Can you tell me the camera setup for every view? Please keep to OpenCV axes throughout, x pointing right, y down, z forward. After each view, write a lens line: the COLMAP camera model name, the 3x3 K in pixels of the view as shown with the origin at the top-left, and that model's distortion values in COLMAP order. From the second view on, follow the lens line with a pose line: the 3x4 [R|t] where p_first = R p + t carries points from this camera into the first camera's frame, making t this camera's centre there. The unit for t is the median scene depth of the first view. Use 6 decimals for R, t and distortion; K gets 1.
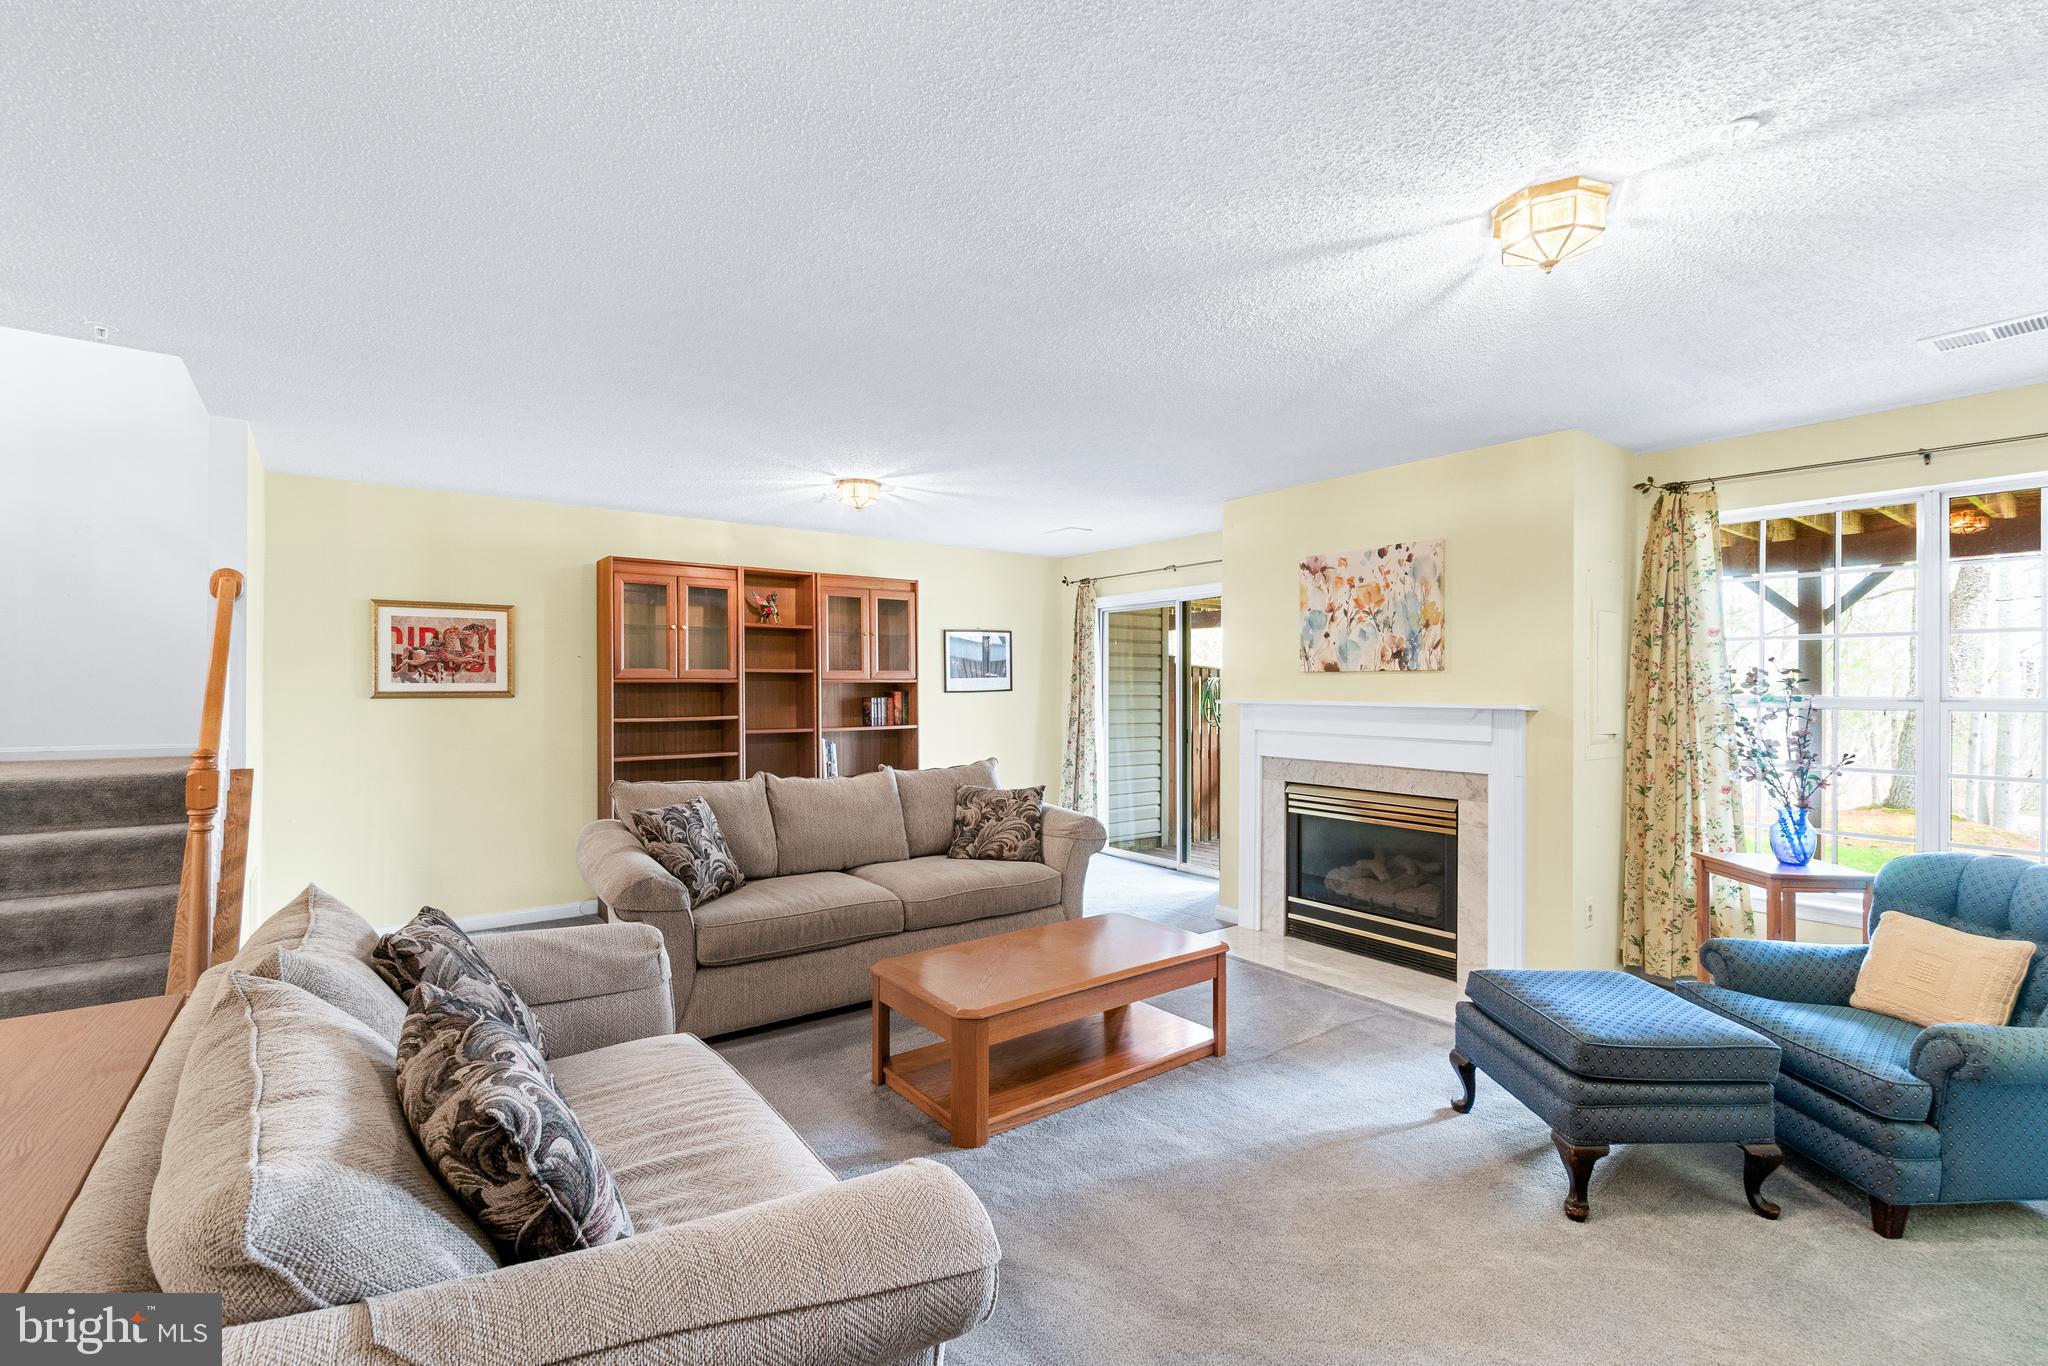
lens RADIAL K [[892.2, 0, 996.7], [0, 892.2, 688.5], [0, 0, 1]] dist [-0.001530, -0.000058]
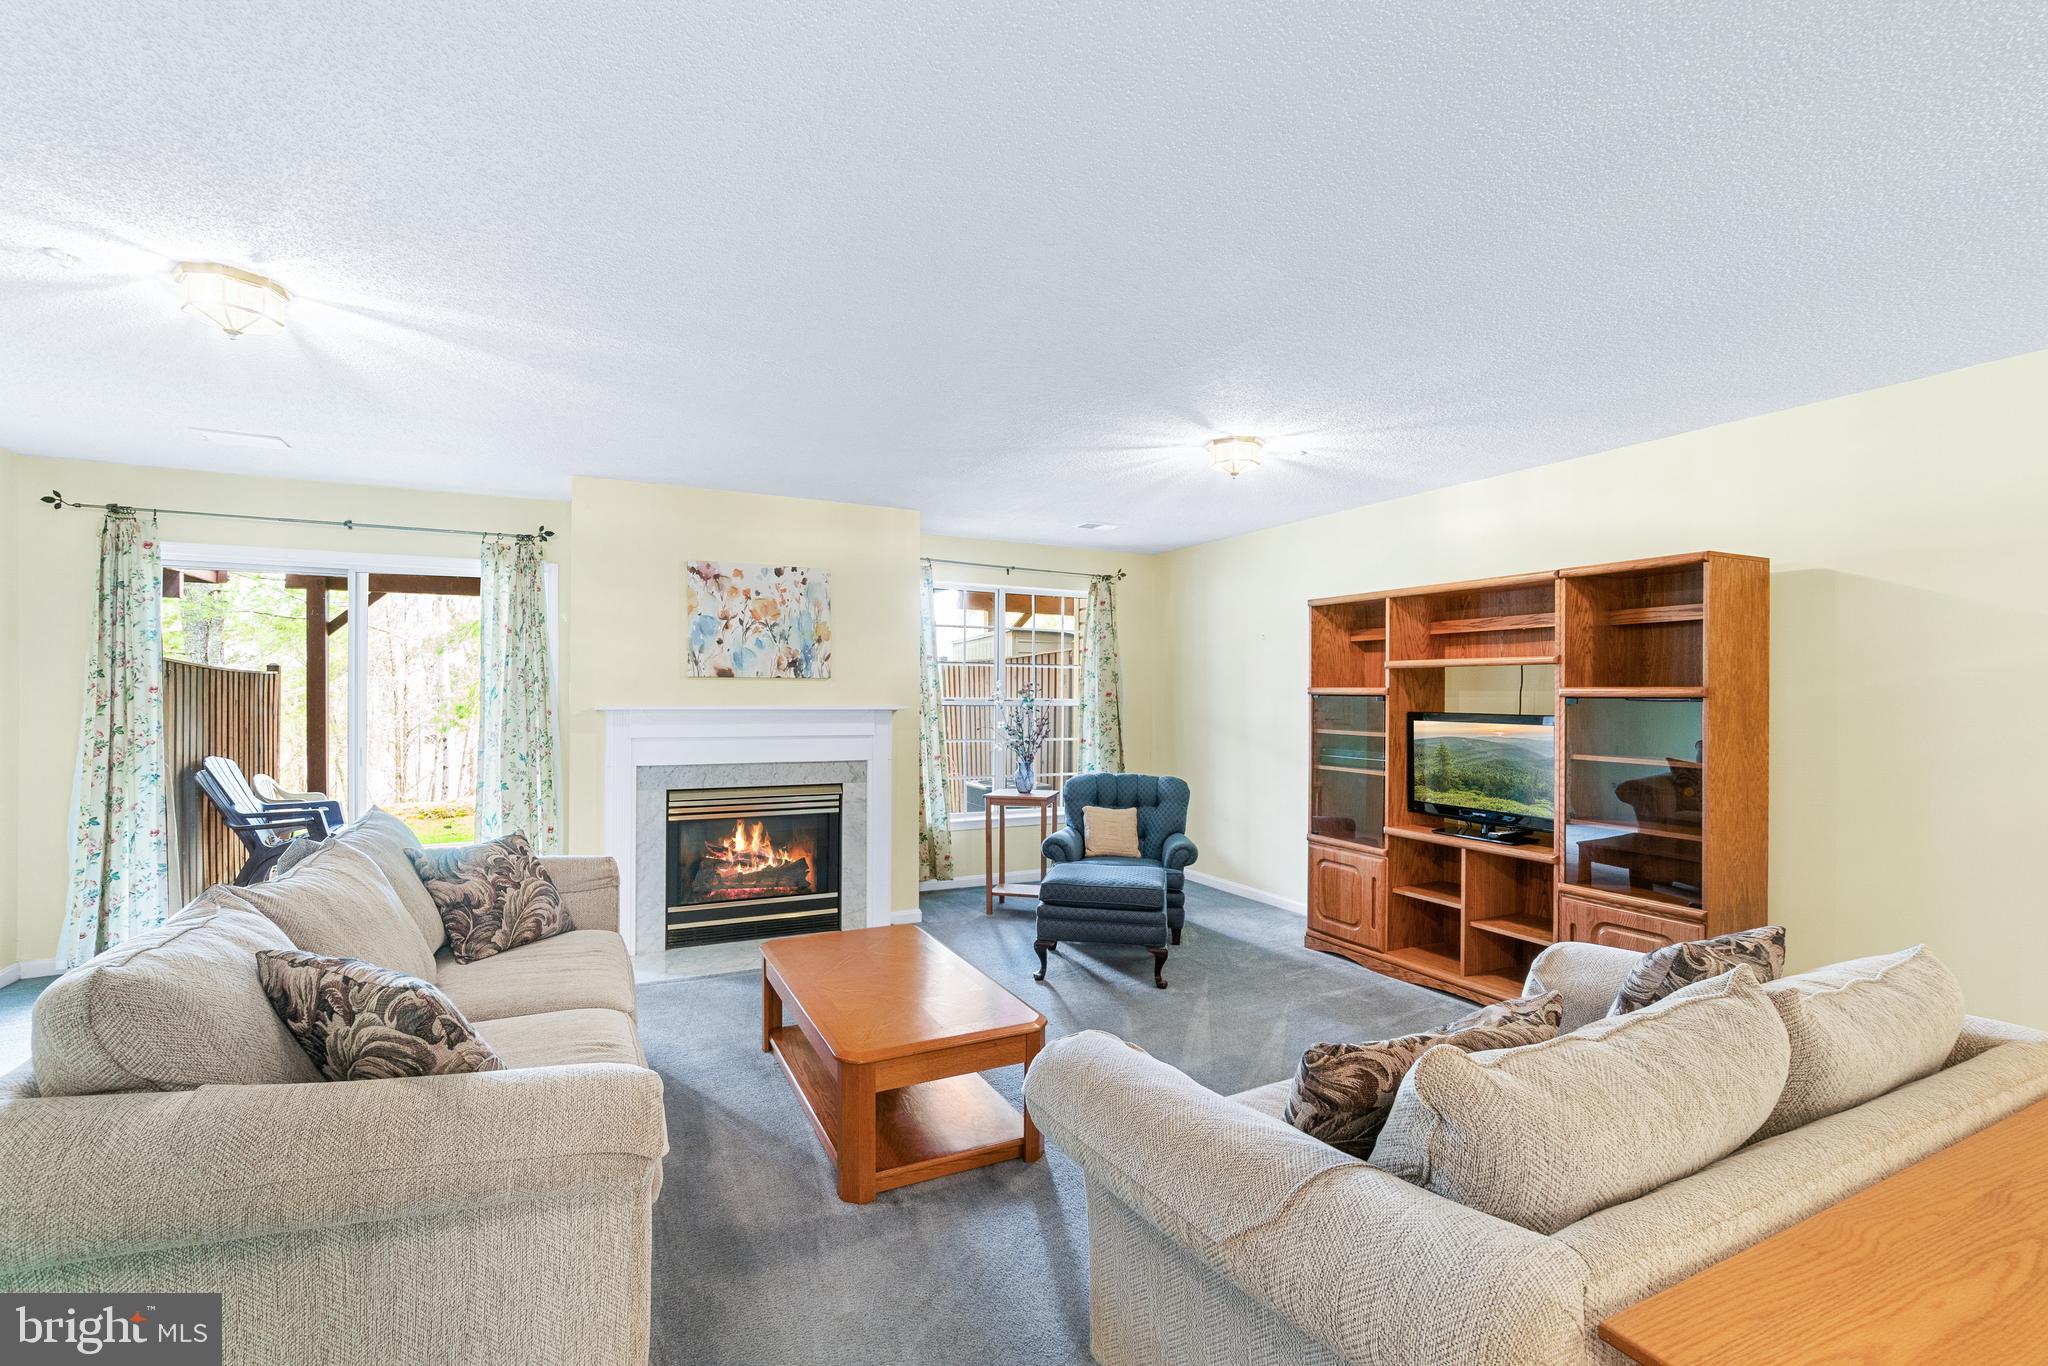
lens RADIAL K [[892.2, 0, 996.7], [0, 892.2, 688.5], [0, 0, 1]] dist [-0.001530, -0.000058]
pose [[0.186128, 0.002351, 0.982523, -0.611049], [-0.005005, 0.999986, -0.001445, -0.005880], [-0.982513, -0.004649, 0.186137, 0.517507]]
